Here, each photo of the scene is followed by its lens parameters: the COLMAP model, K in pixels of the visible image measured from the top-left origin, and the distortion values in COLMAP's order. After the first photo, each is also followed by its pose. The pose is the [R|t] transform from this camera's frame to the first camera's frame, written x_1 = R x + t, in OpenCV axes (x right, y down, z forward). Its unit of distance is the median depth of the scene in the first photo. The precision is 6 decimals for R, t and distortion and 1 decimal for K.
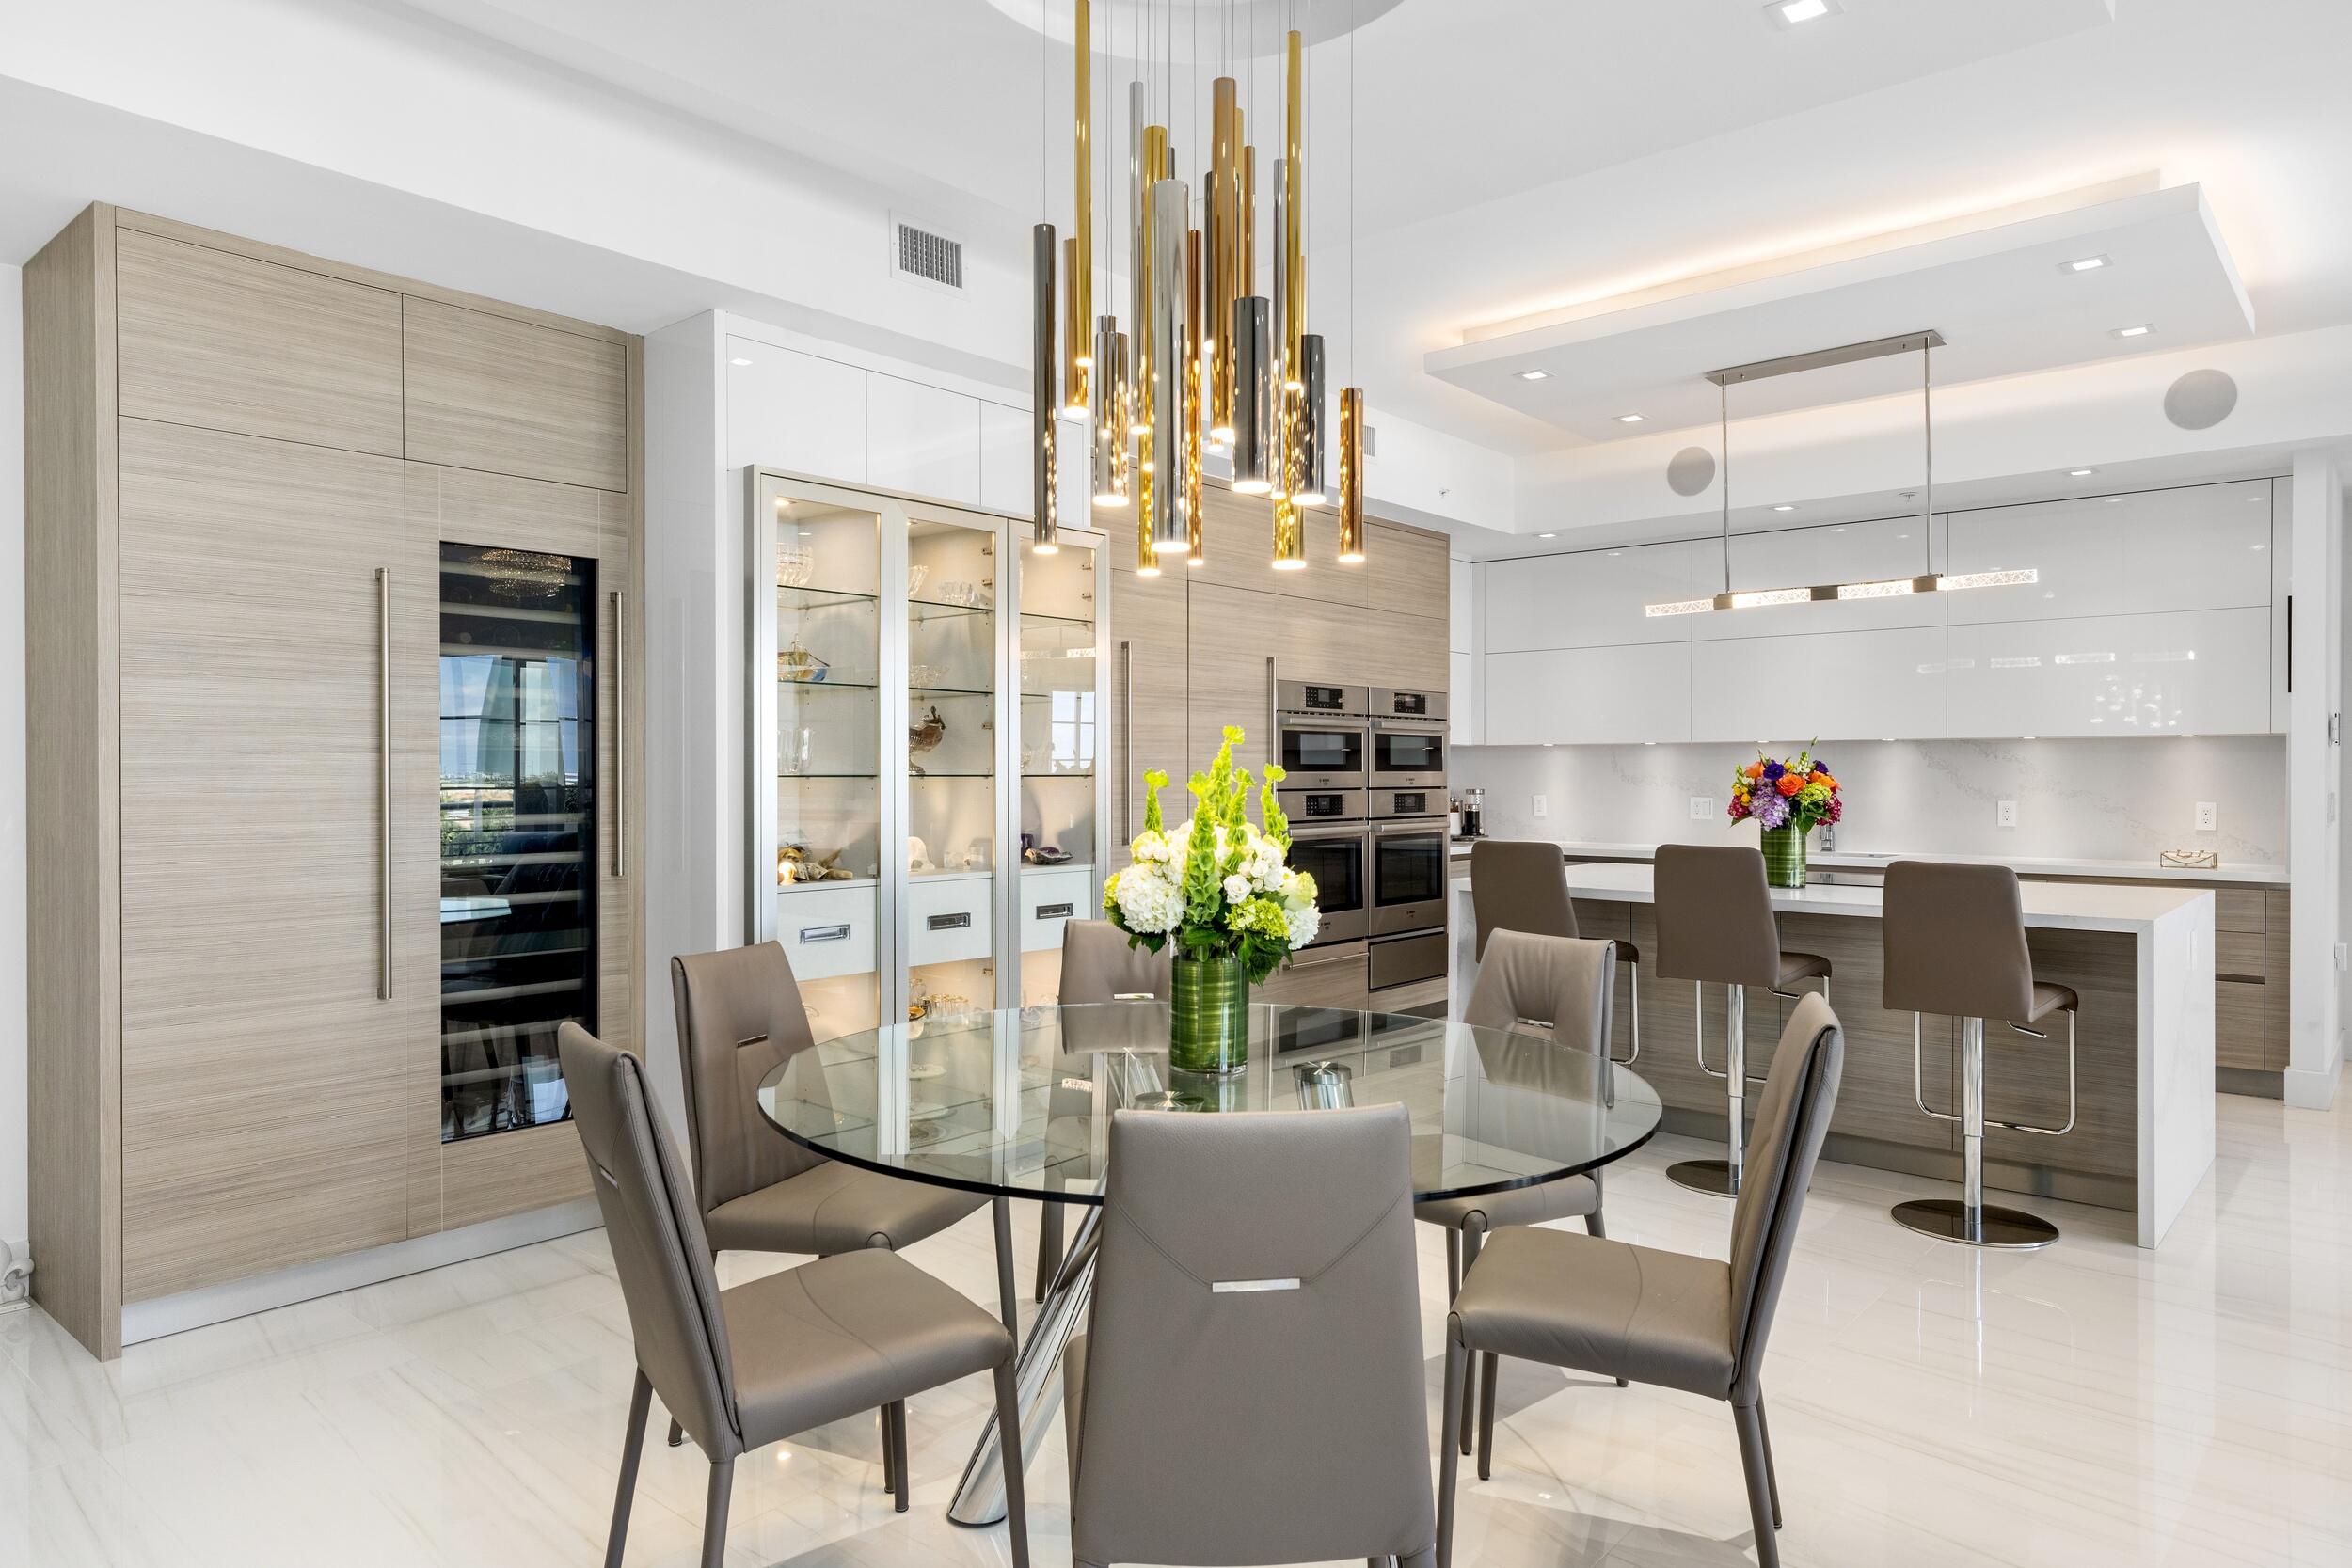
lens RADIAL K [[1460.8, 0, 1161.2], [0, 1460.8, 782.9], [0, 0, 1]] dist [0.013819, -0.002655]
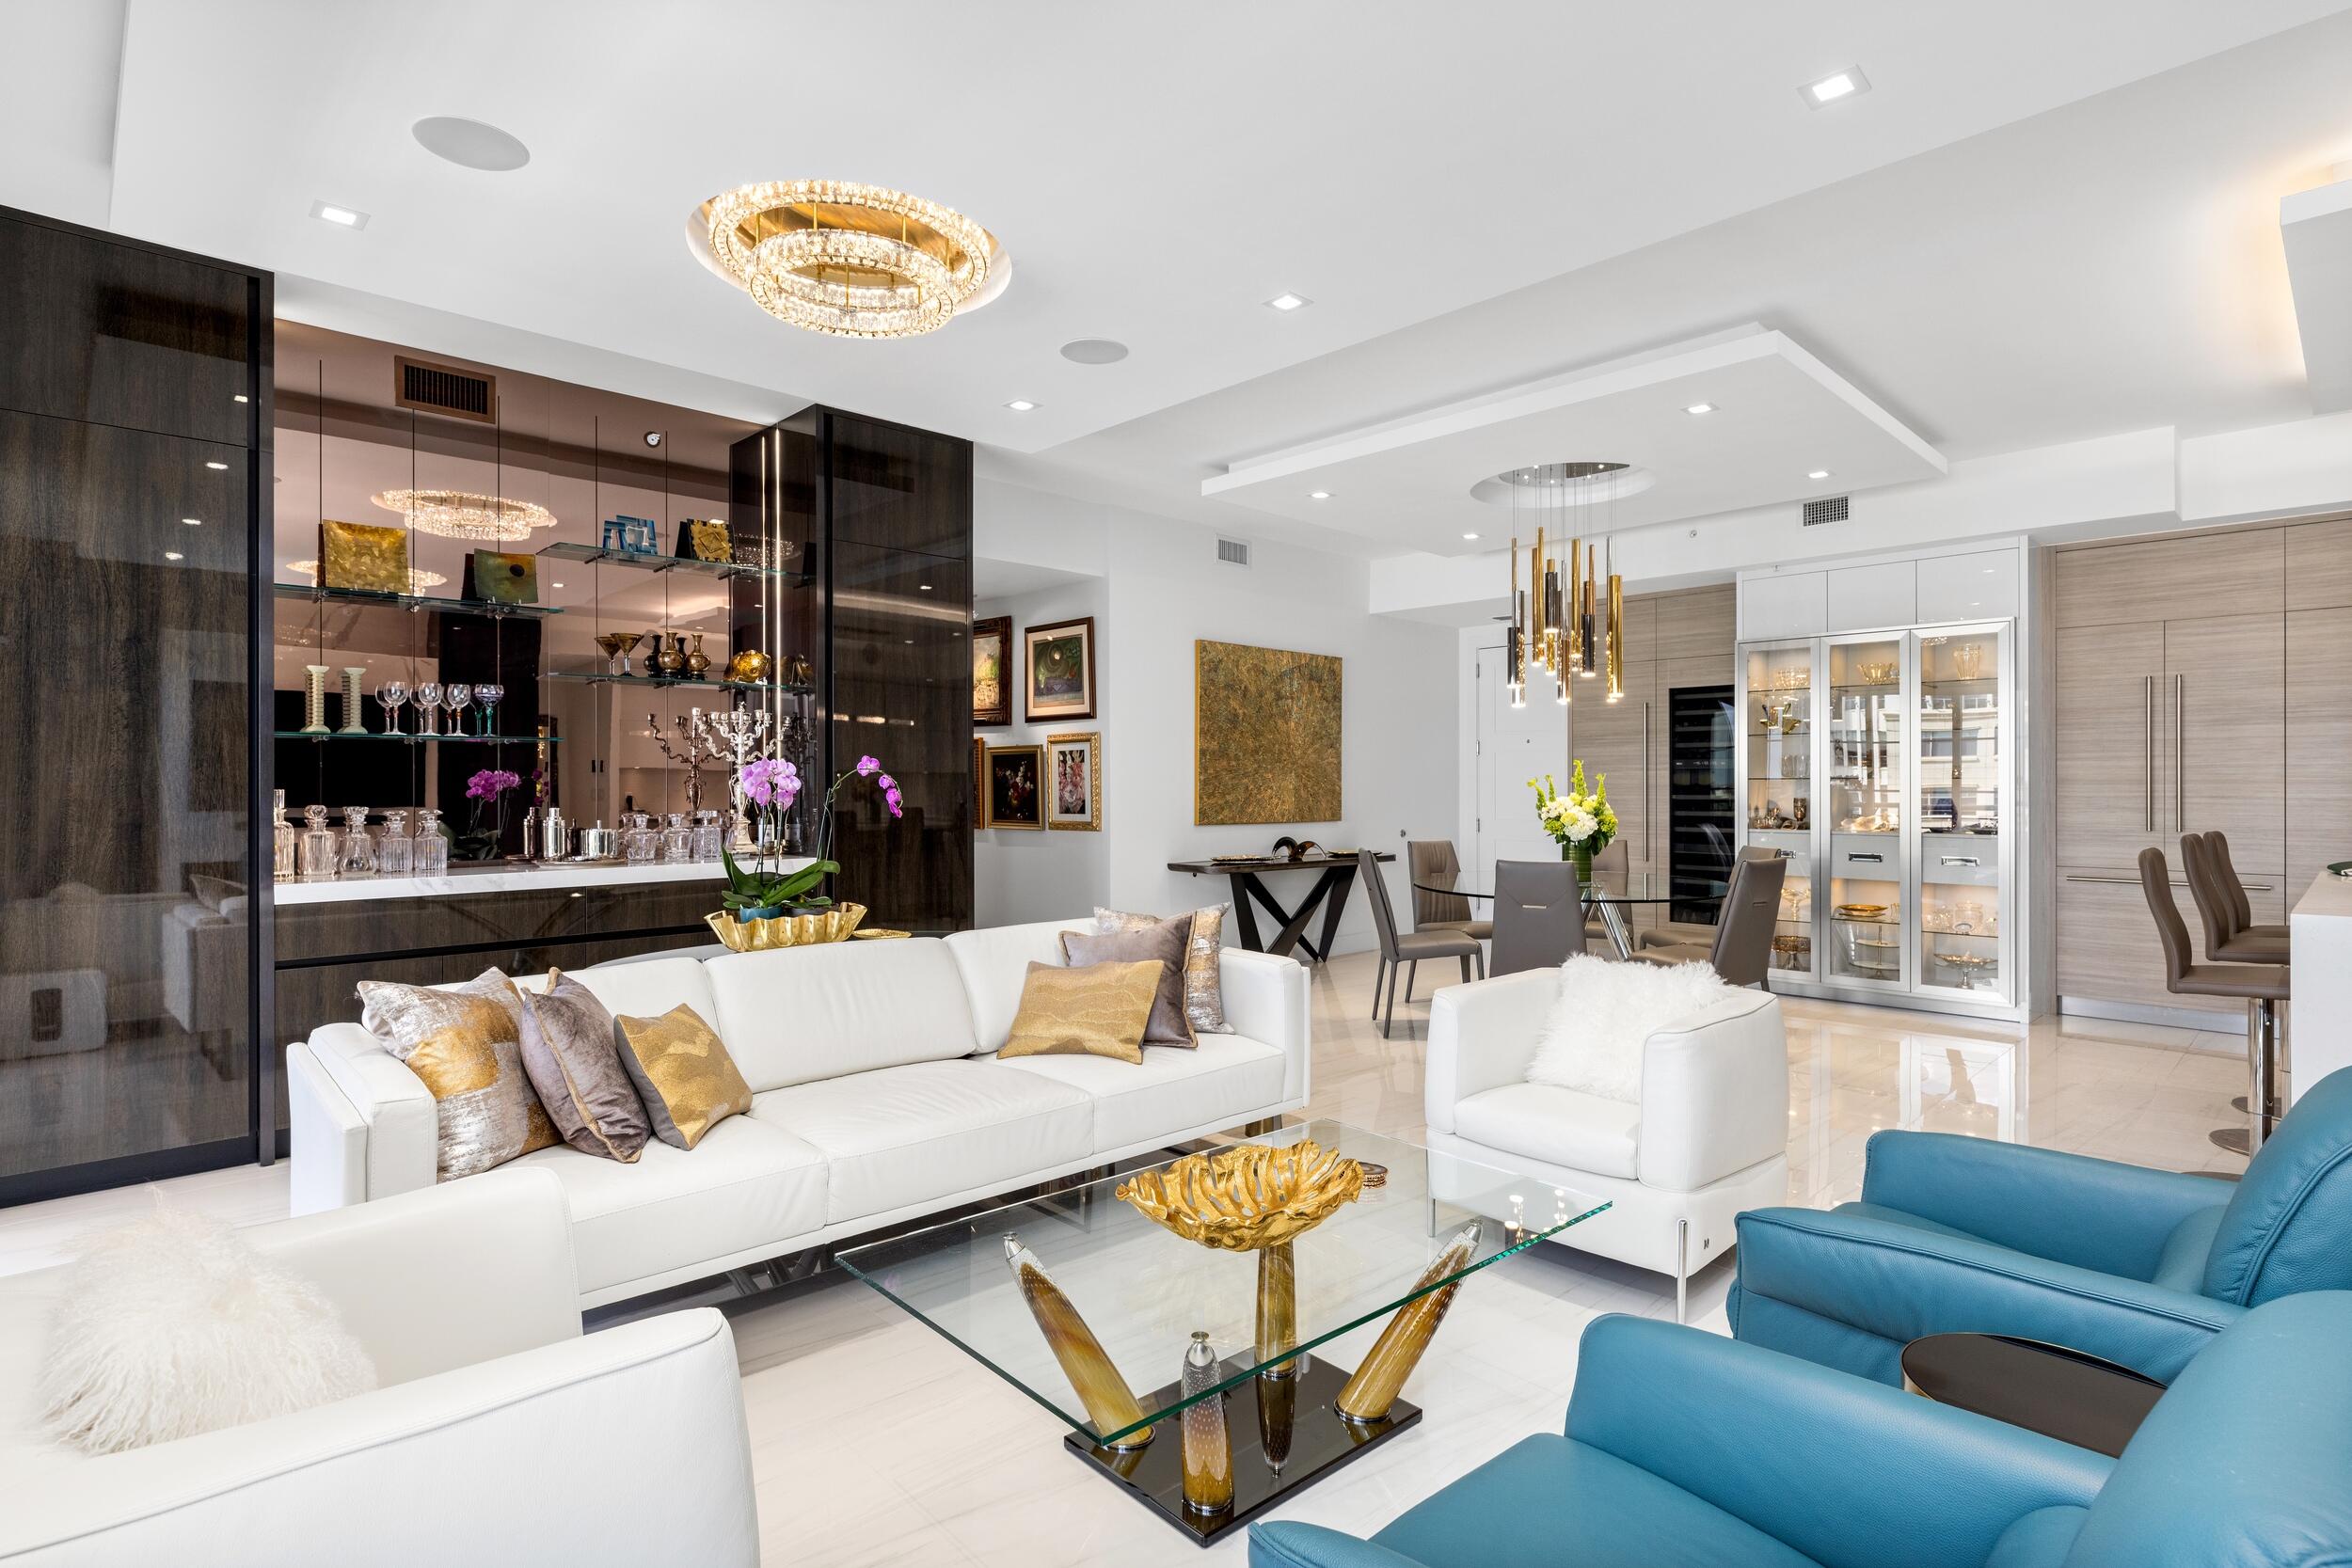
lens RADIAL K [[1162.9, 0, 1174.8], [0, 1162.9, 781.2], [0, 0, 1]] dist [-0.002978, -0.000617]
pose [[-0.093067, -0.001474, -0.995659, 0.949501], [-0.006248, 0.999980, -0.000896, 0.003697], [0.995640, 0.006137, -0.093075, 0.183712]]
